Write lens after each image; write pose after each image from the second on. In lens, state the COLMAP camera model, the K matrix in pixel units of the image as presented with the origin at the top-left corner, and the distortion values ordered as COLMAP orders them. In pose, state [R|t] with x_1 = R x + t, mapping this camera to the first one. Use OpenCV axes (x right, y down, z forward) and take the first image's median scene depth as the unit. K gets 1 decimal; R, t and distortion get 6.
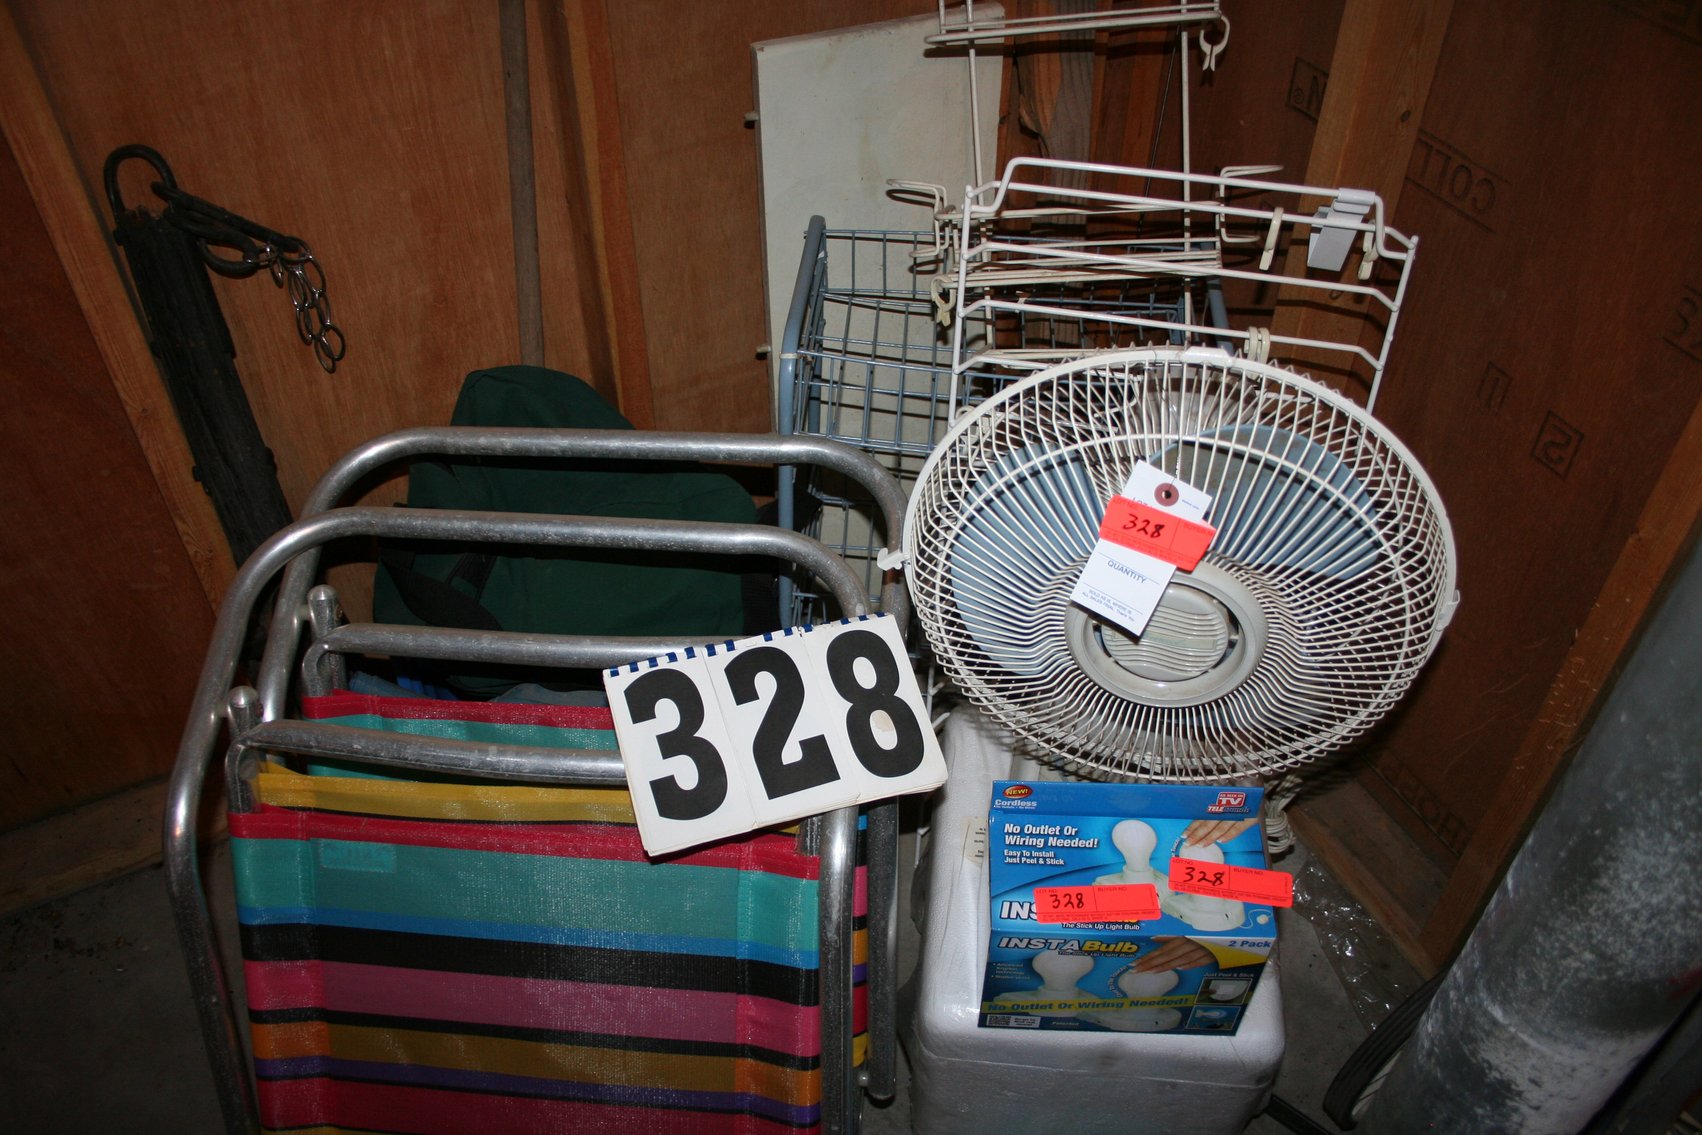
lens RADIAL K [[1421.4, 0, 841.9], [0, 1421.4, 579.9], [0, 0, 1]] dist [-0.149569, 0.120848]
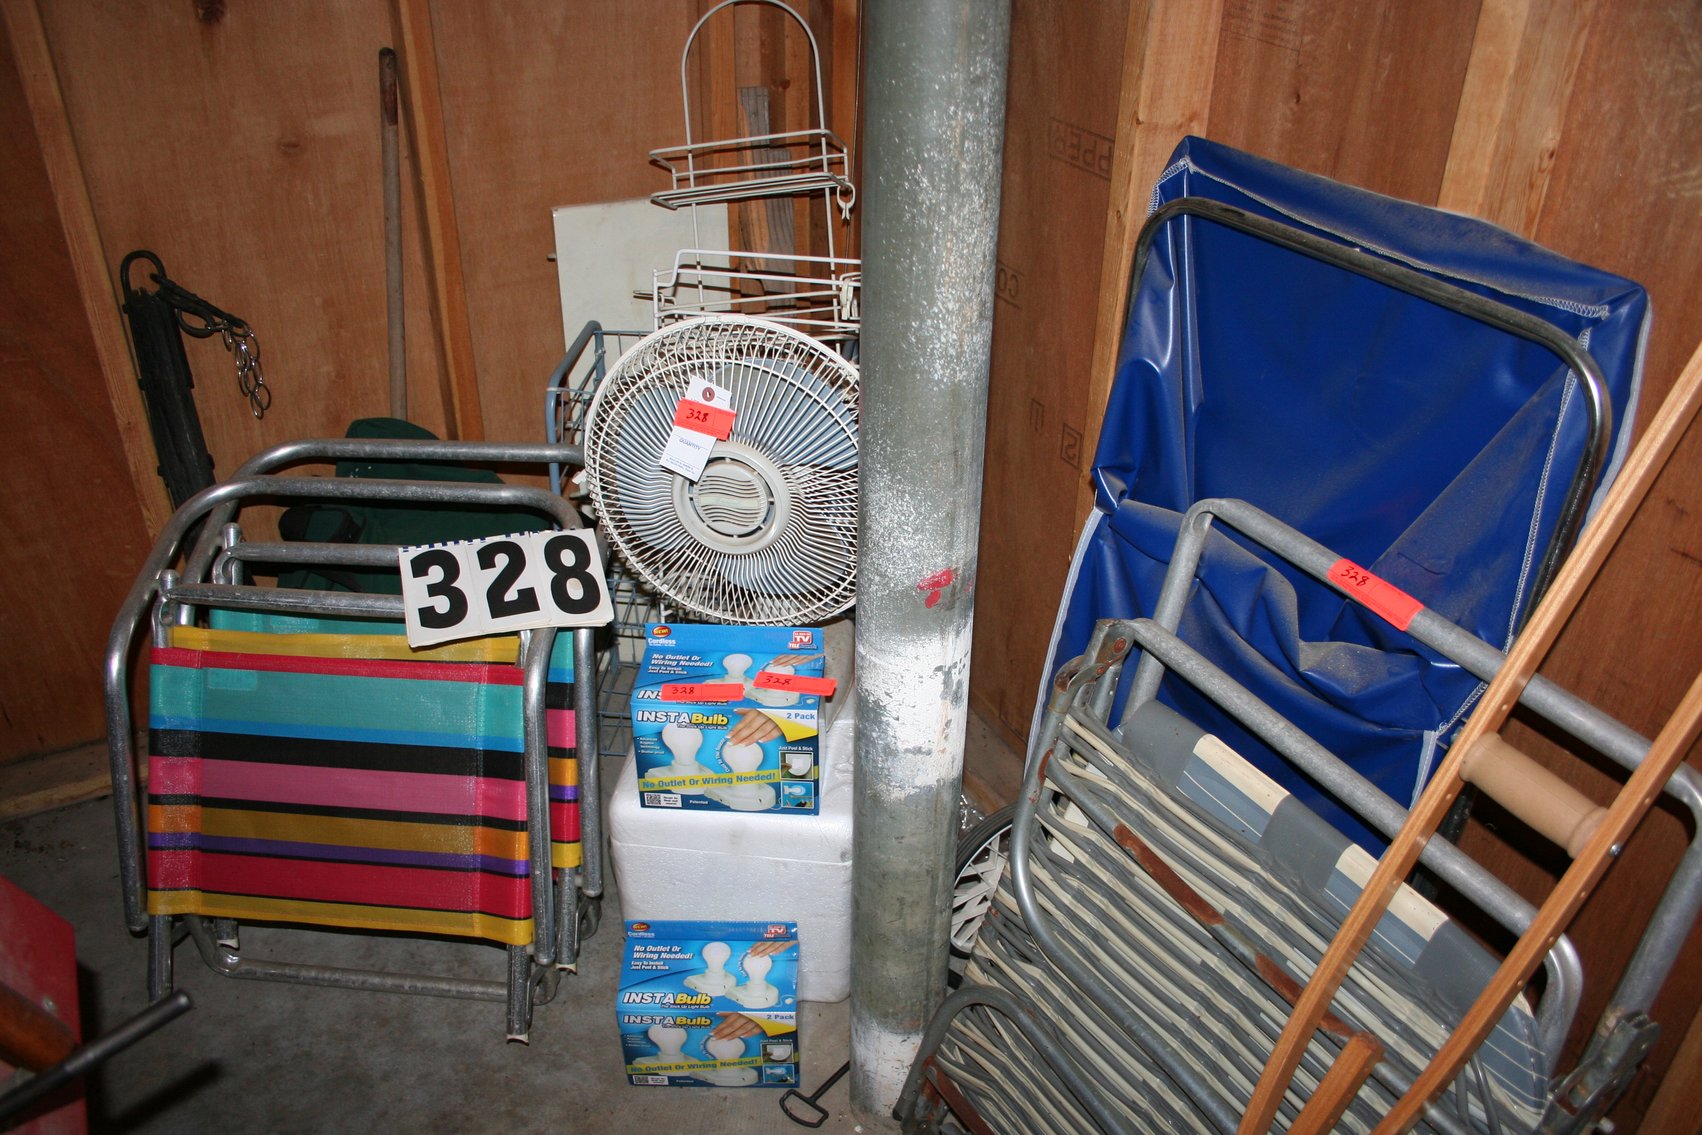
lens RADIAL K [[1421.4, 0, 844.9], [0, 1421.4, 585.2], [0, 0, 1]] dist [-0.149569, 0.120848]
pose [[0.999957, 0.009169, 0.001691, 0.292970], [-0.008568, 0.975170, -0.221290, 0.402026], [-0.003678, 0.221266, 0.975207, -0.457594]]
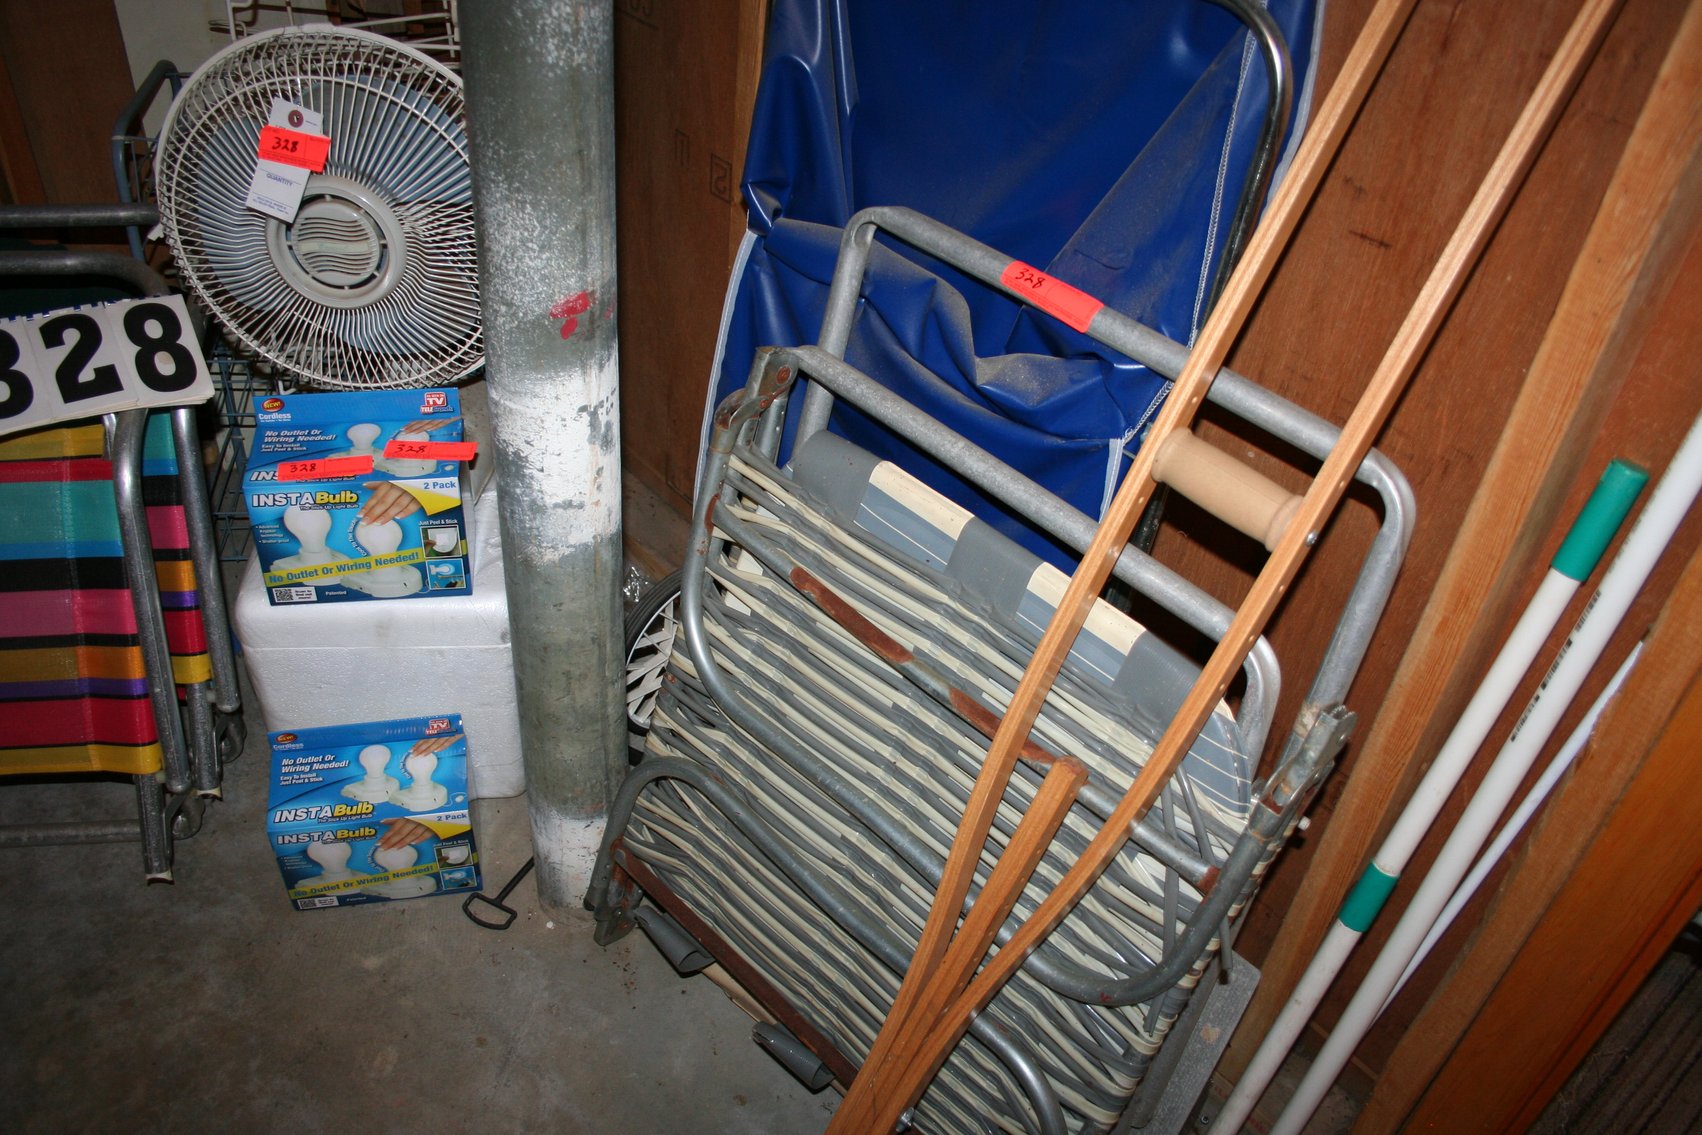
lens RADIAL K [[1421.4, 0, 845.6], [0, 1421.4, 585.9], [0, 0, 1]] dist [-0.149569, 0.120848]
pose [[0.971951, -0.081802, 0.220499, 0.319470], [0.099326, 0.992619, -0.069579, 0.427336], [-0.213180, 0.089528, 0.972902, -0.344719]]
